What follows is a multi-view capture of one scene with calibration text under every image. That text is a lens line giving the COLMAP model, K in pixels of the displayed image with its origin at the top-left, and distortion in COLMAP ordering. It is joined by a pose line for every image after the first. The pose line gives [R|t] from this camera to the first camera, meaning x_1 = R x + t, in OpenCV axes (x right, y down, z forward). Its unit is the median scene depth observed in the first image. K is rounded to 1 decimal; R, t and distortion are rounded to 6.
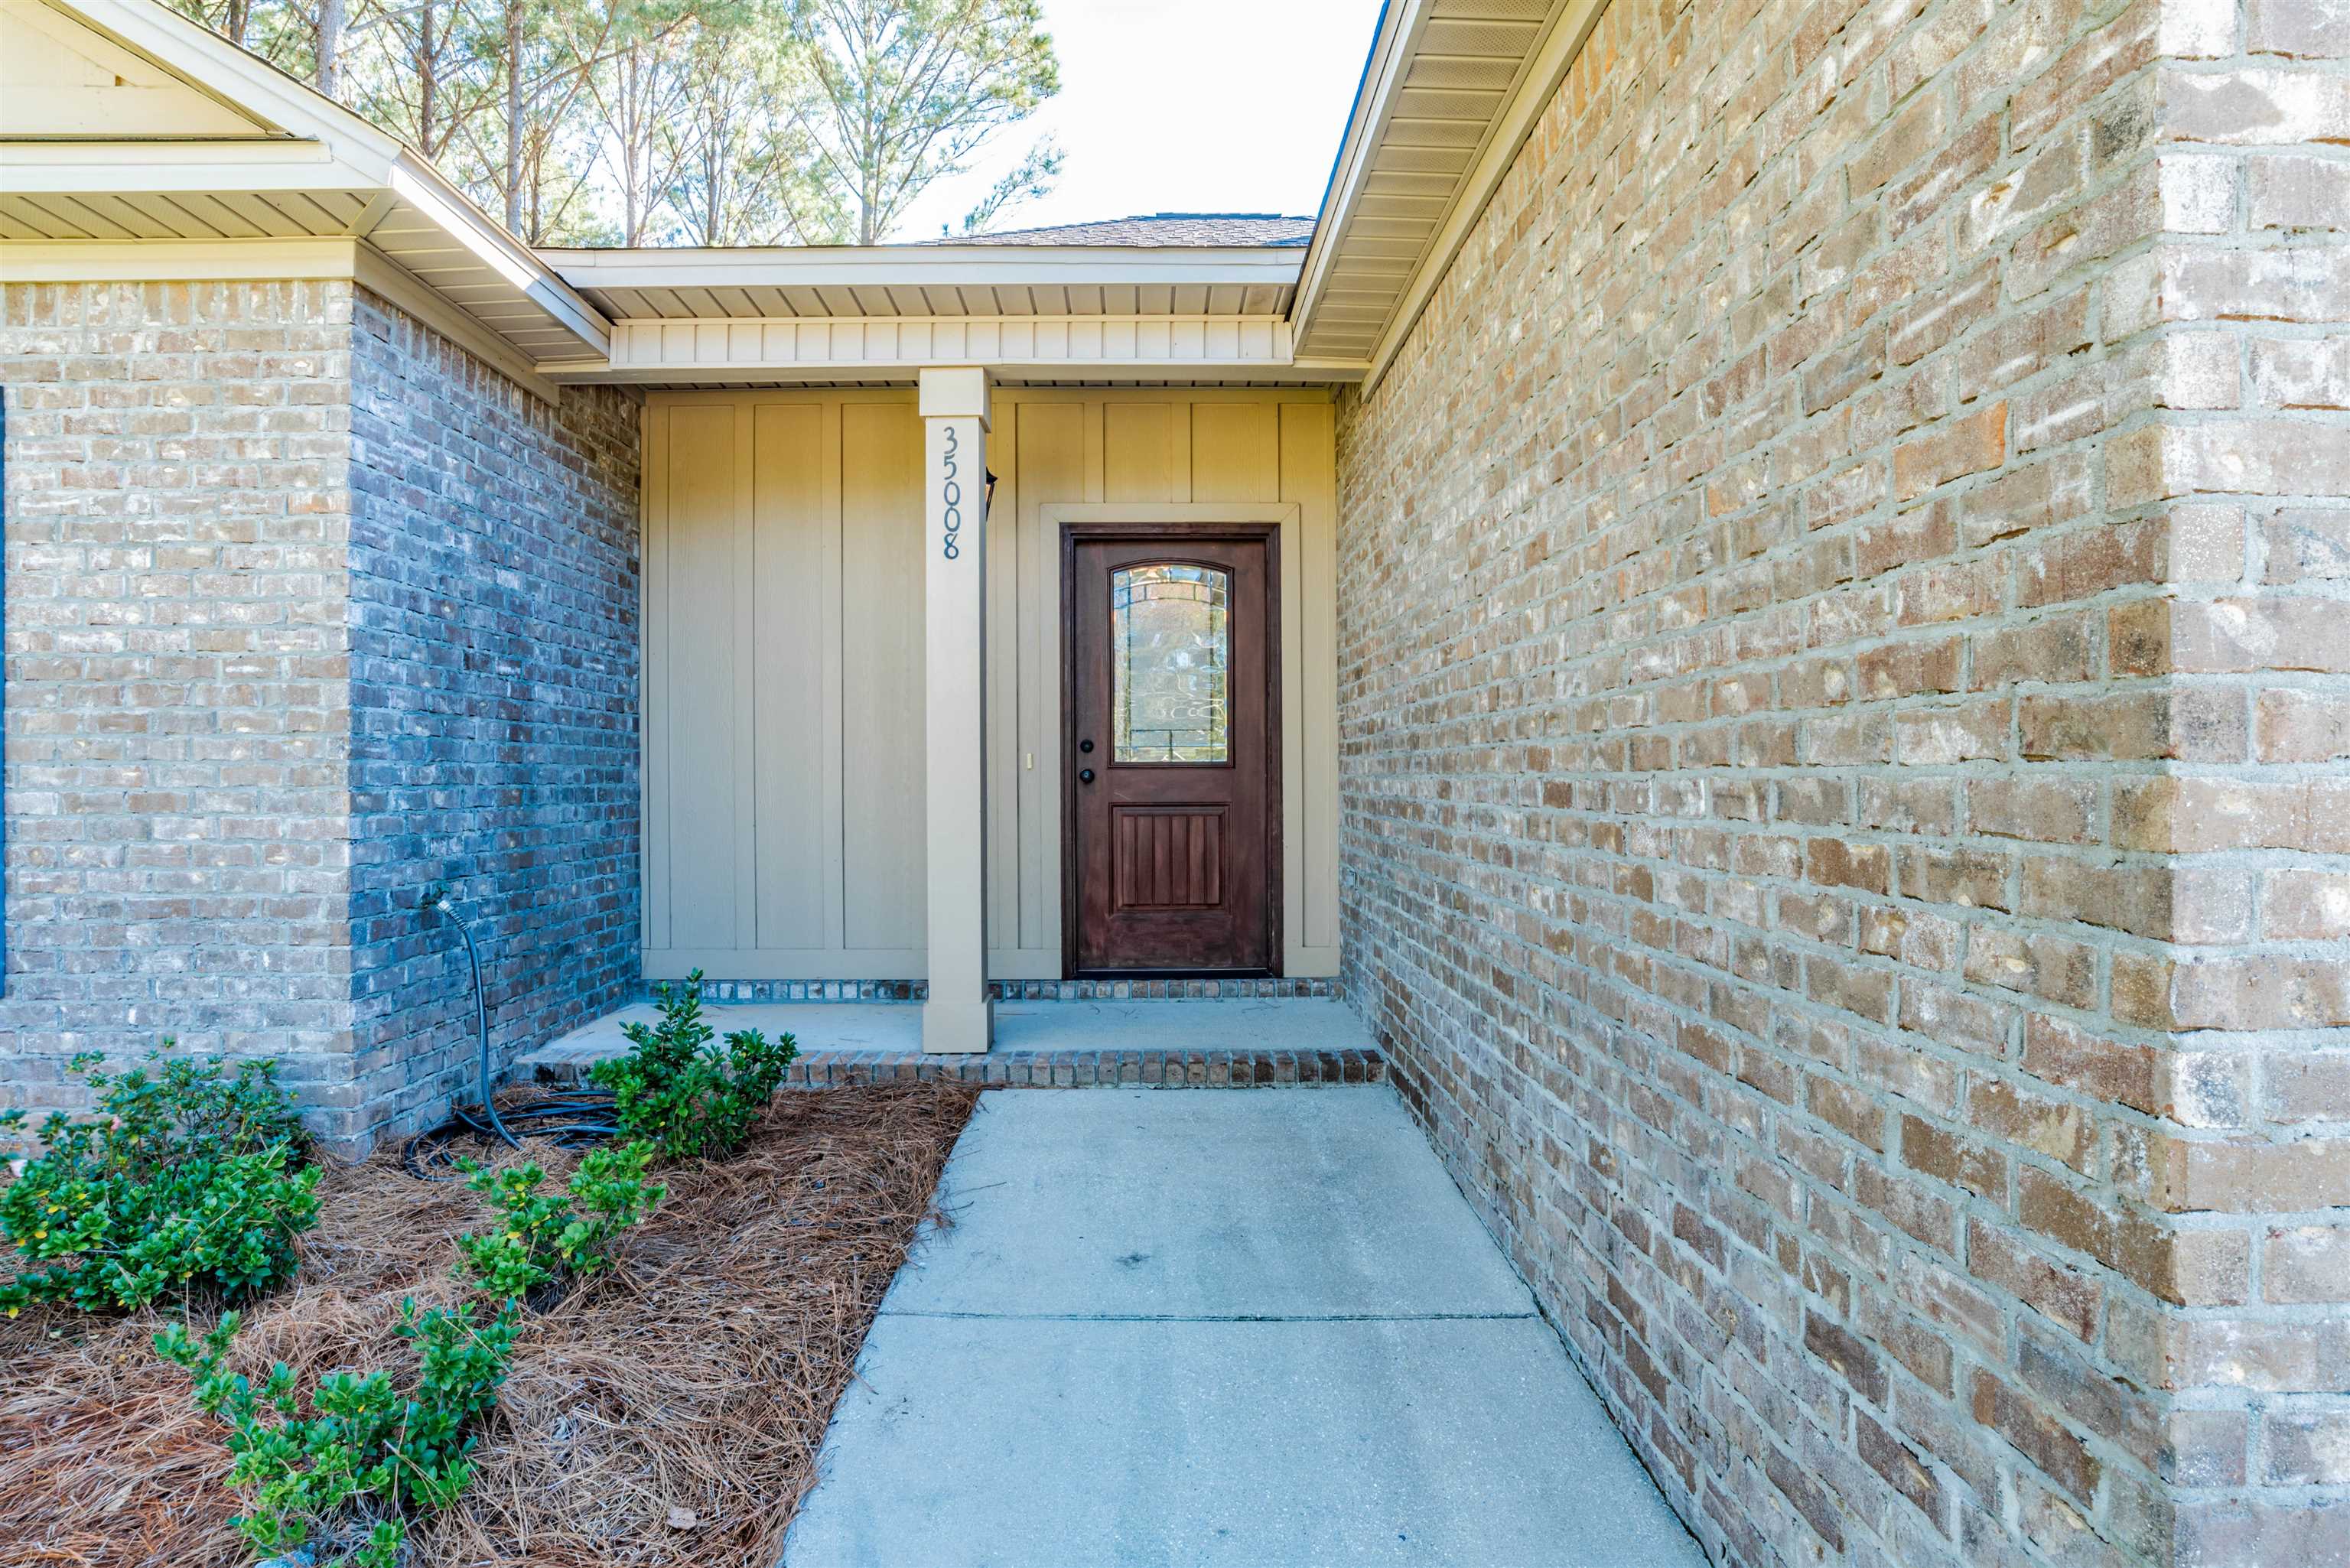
lens RADIAL K [[1193.8, 0, 1188.2], [0, 1193.8, 784.7], [0, 0, 1]] dist [-0.053158, 0.024586]
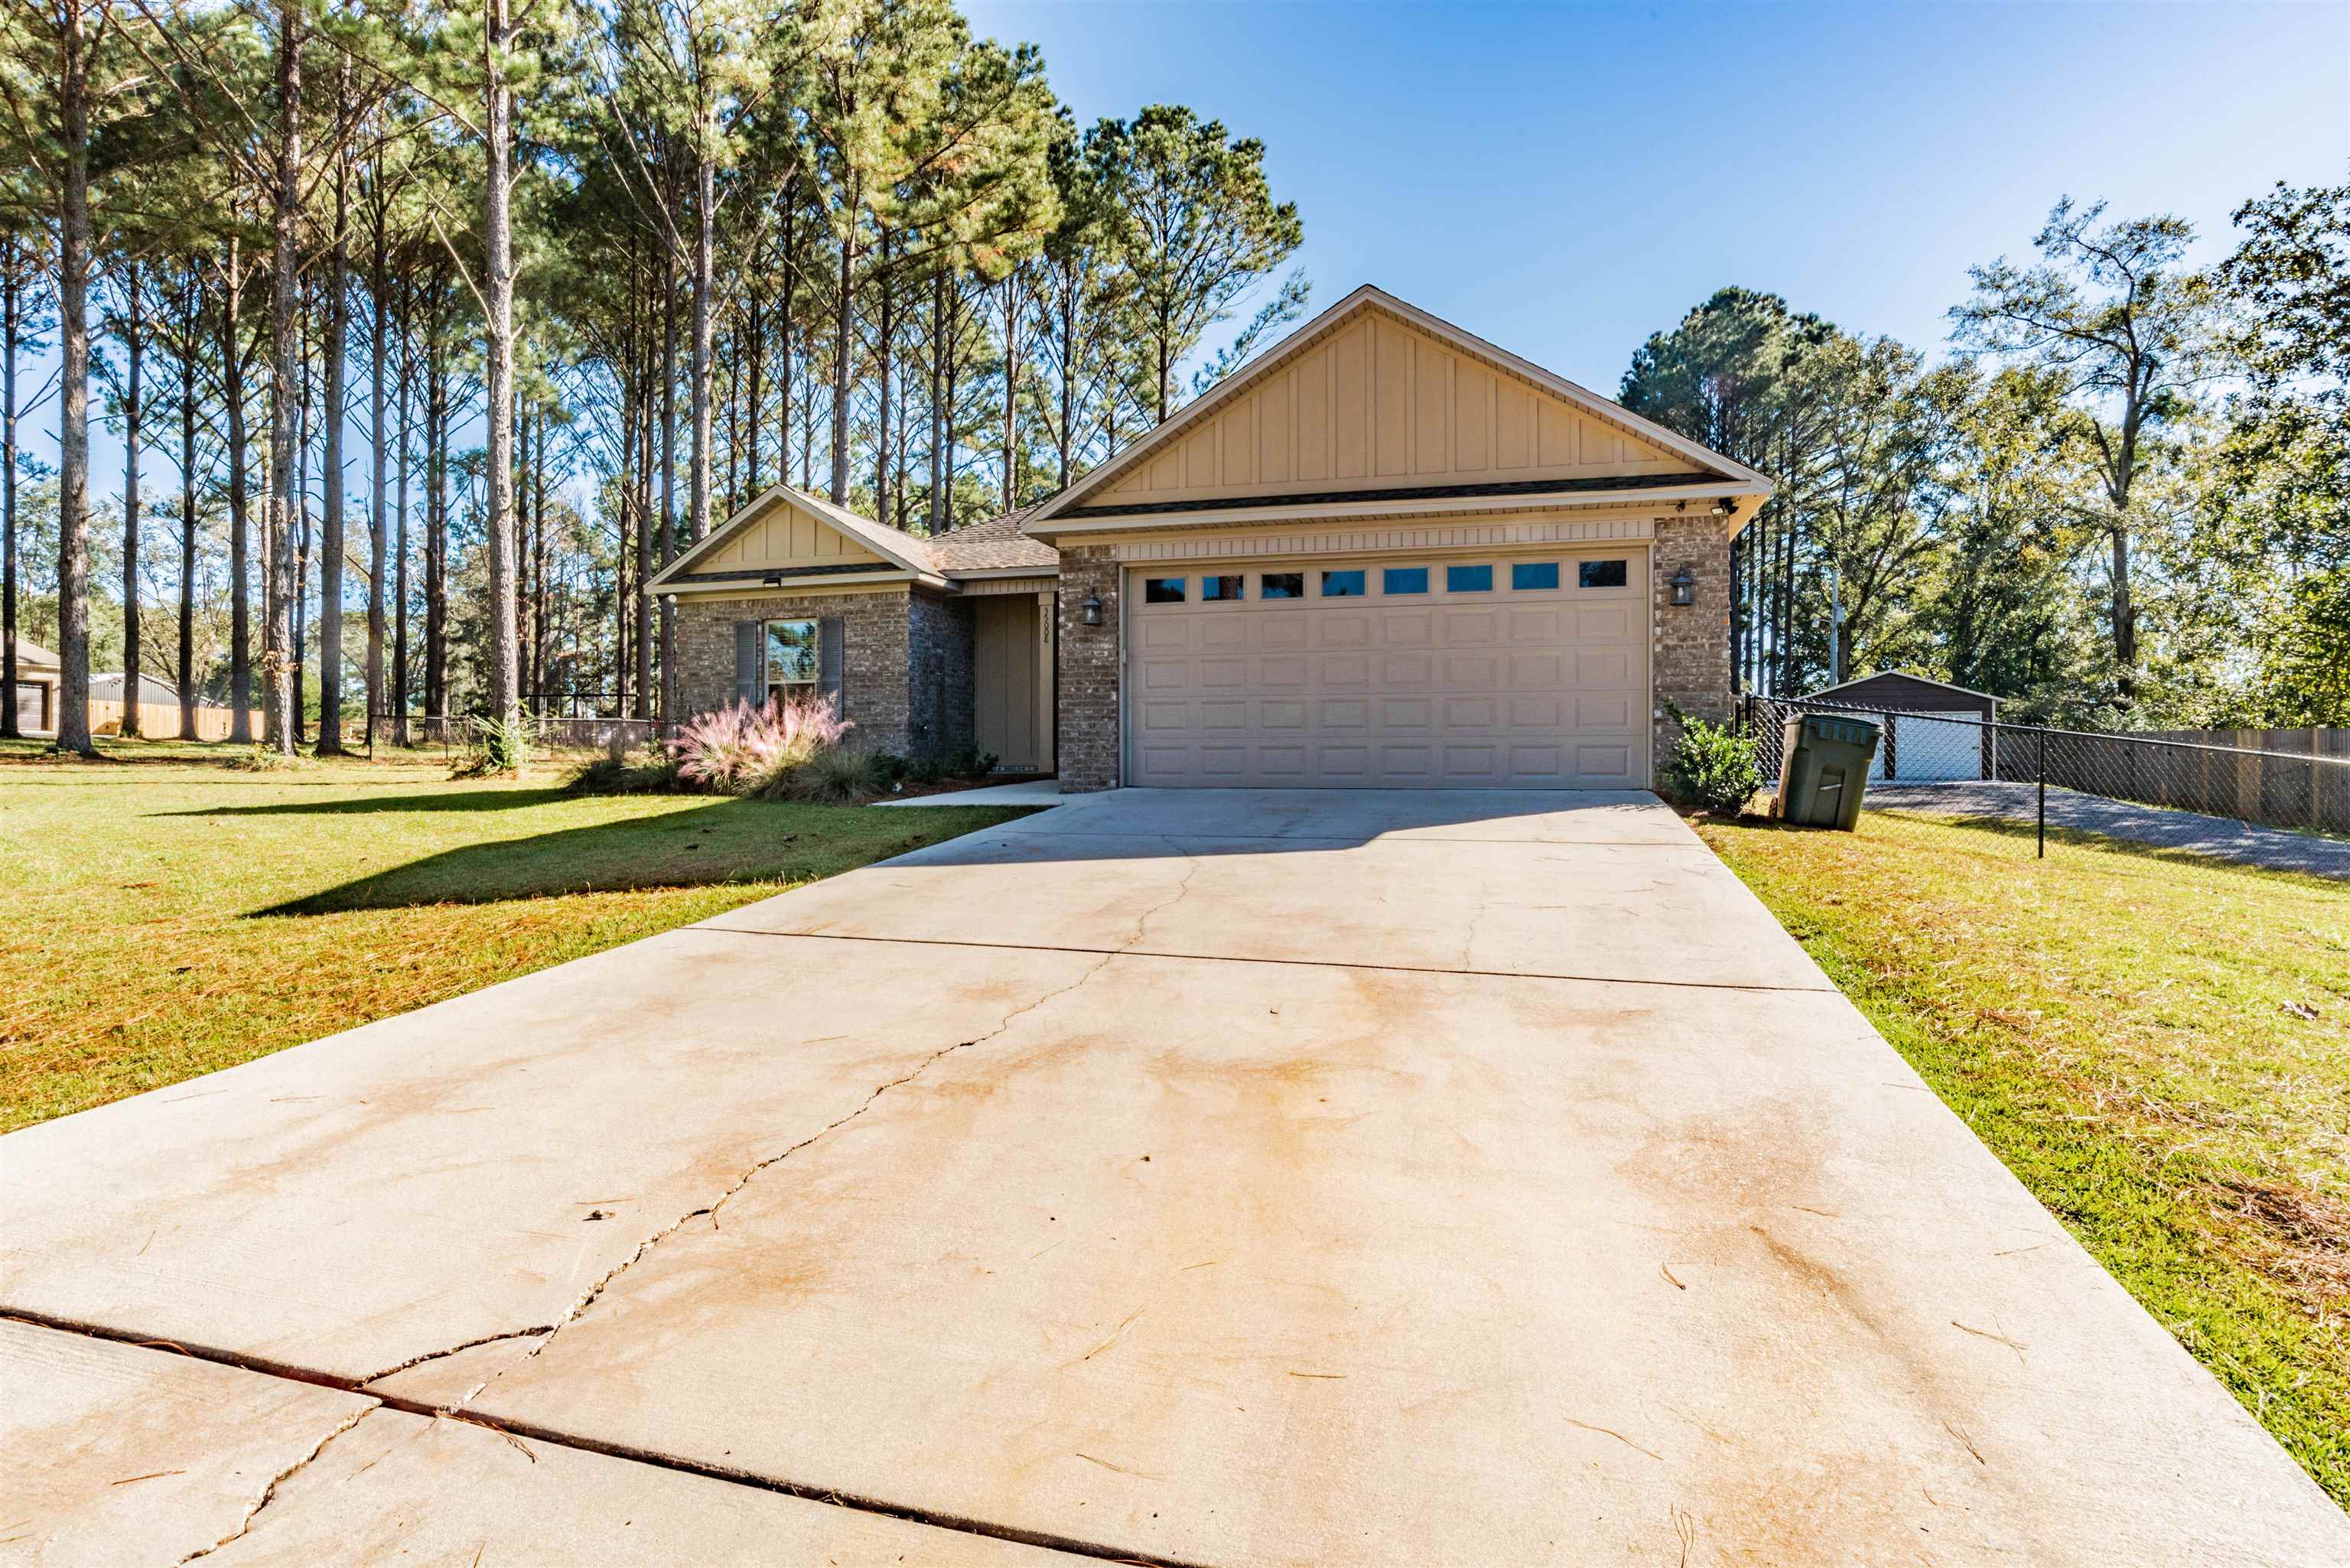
lens RADIAL K [[1193.8, 0, 1188.2], [0, 1193.8, 784.7], [0, 0, 1]] dist [-0.053158, 0.024586]
pose [[0.952755, 0.012246, -0.303492, 1.824500], [-0.013063, 0.999914, -0.000661, 0.336756], [0.303458, 0.004594, 0.952834, -3.243728]]
